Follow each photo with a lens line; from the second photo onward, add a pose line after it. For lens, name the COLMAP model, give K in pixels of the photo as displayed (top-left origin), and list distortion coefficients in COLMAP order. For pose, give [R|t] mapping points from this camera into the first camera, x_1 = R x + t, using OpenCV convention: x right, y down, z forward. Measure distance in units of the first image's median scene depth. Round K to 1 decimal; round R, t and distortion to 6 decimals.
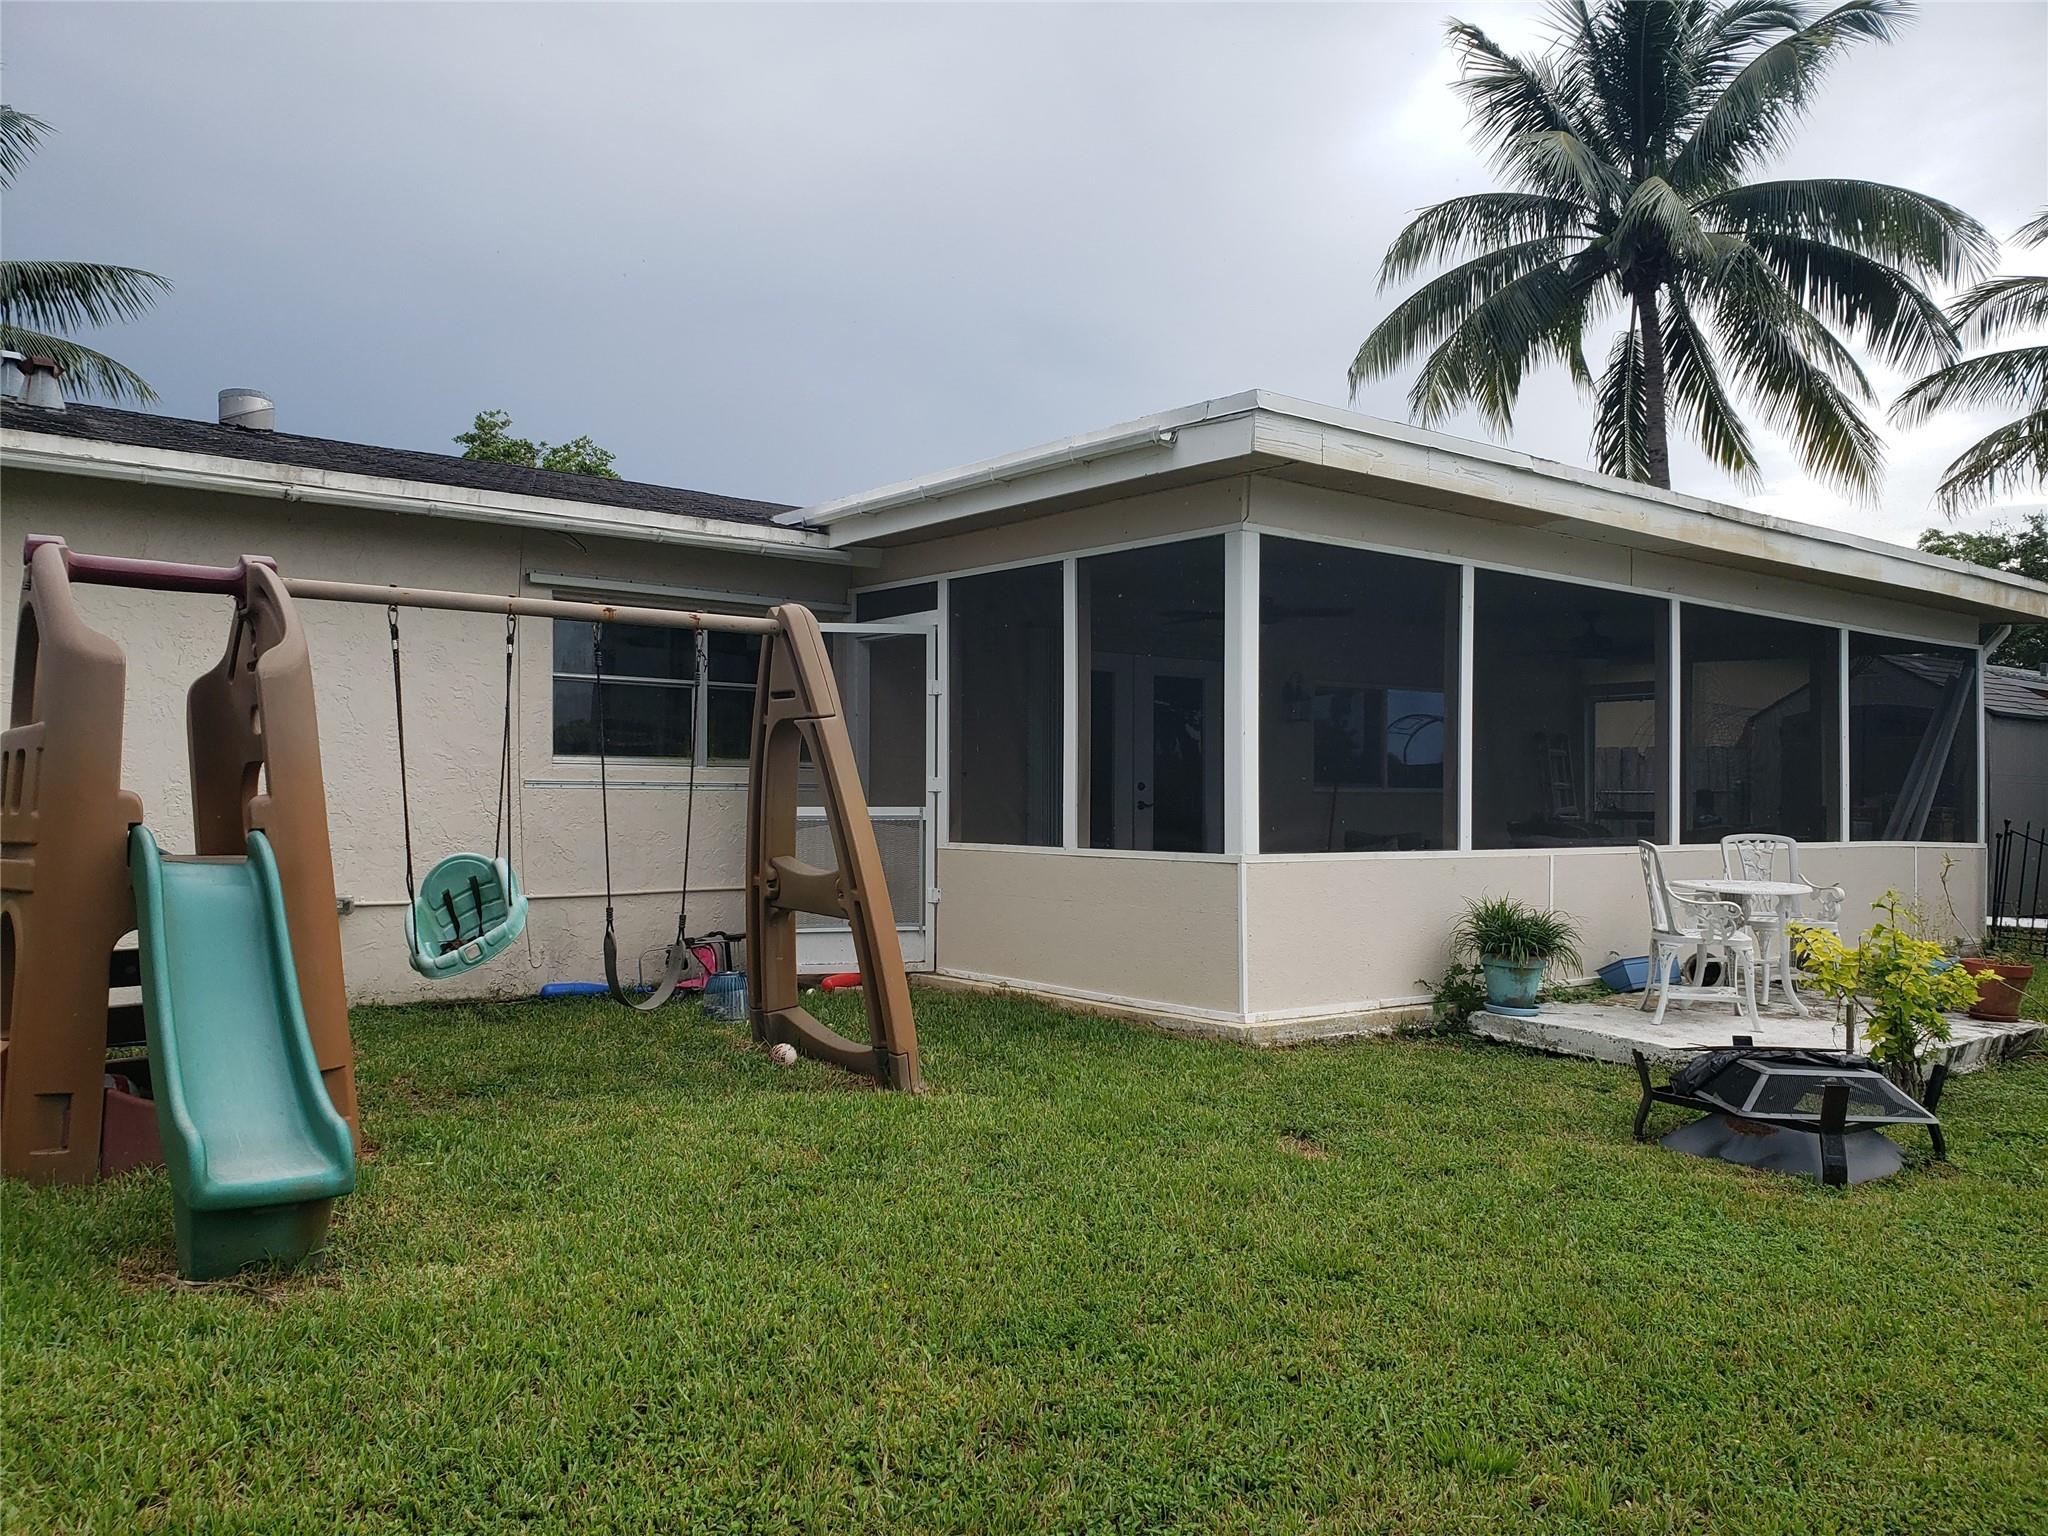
lens RADIAL K [[1600.4, 0, 961.4], [0, 1600.4, 761.6], [0, 0, 1]] dist [0.014782, -0.008219]
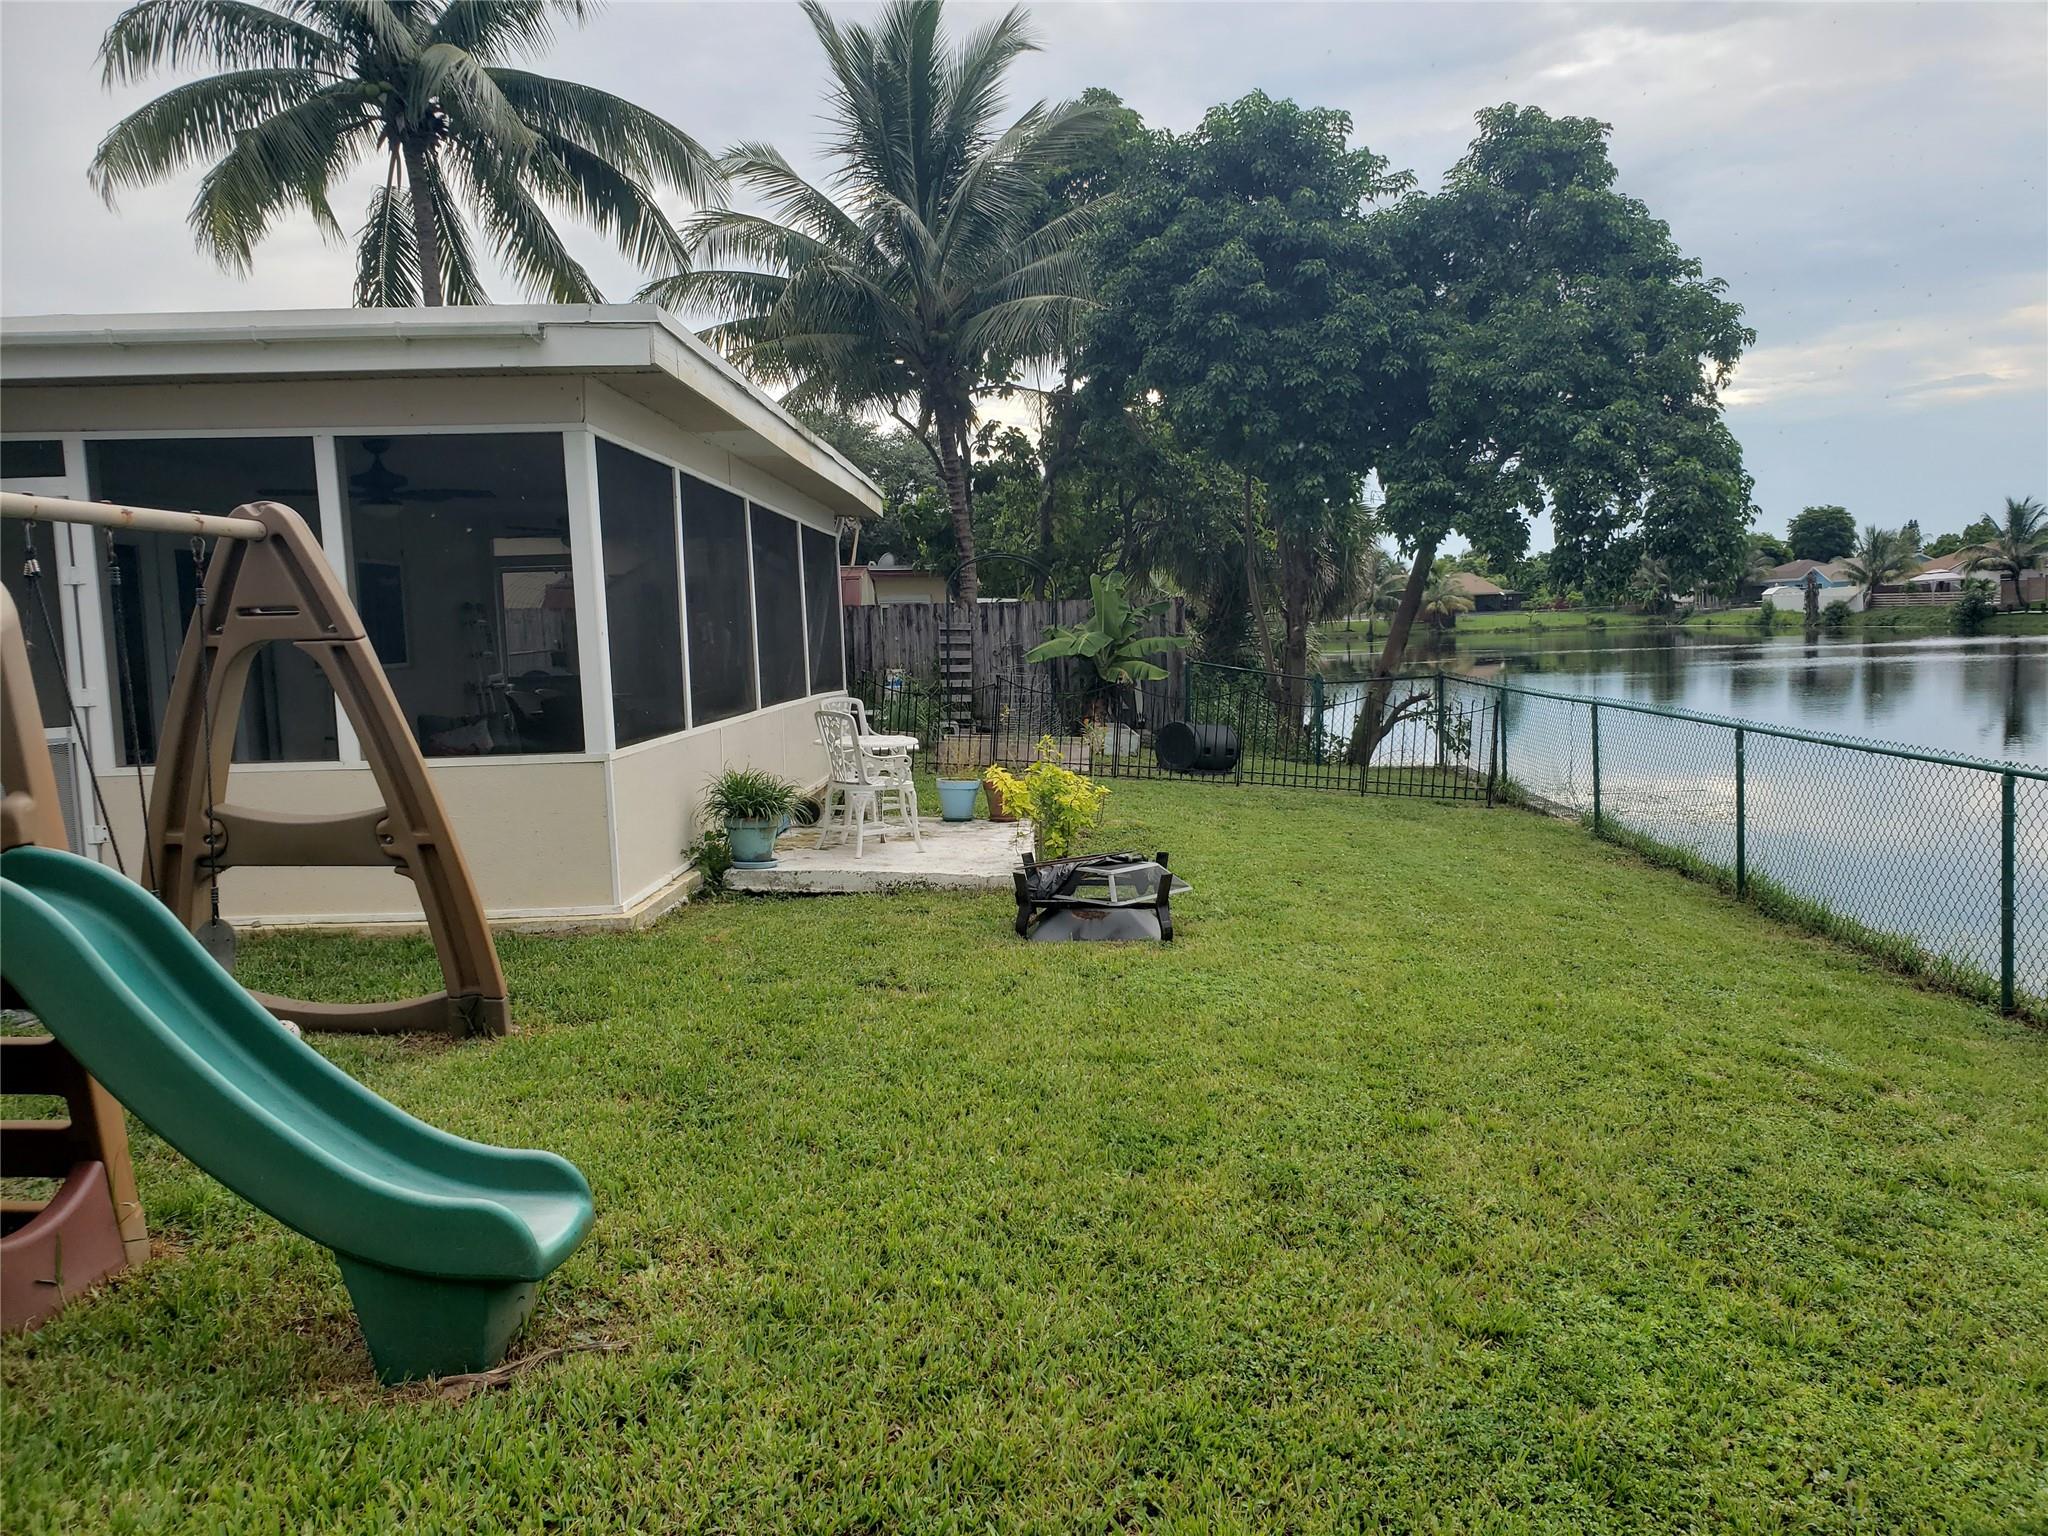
lens RADIAL K [[1627.0, 0, 1020.0], [0, 1627.0, 732.2], [0, 0, 1]] dist [0.103384, -0.158508]
pose [[0.633638, -0.082608, 0.769207, -0.430447], [0.024043, 0.995905, 0.087149, -0.036579], [-0.773256, -0.036727, 0.633029, 0.117007]]
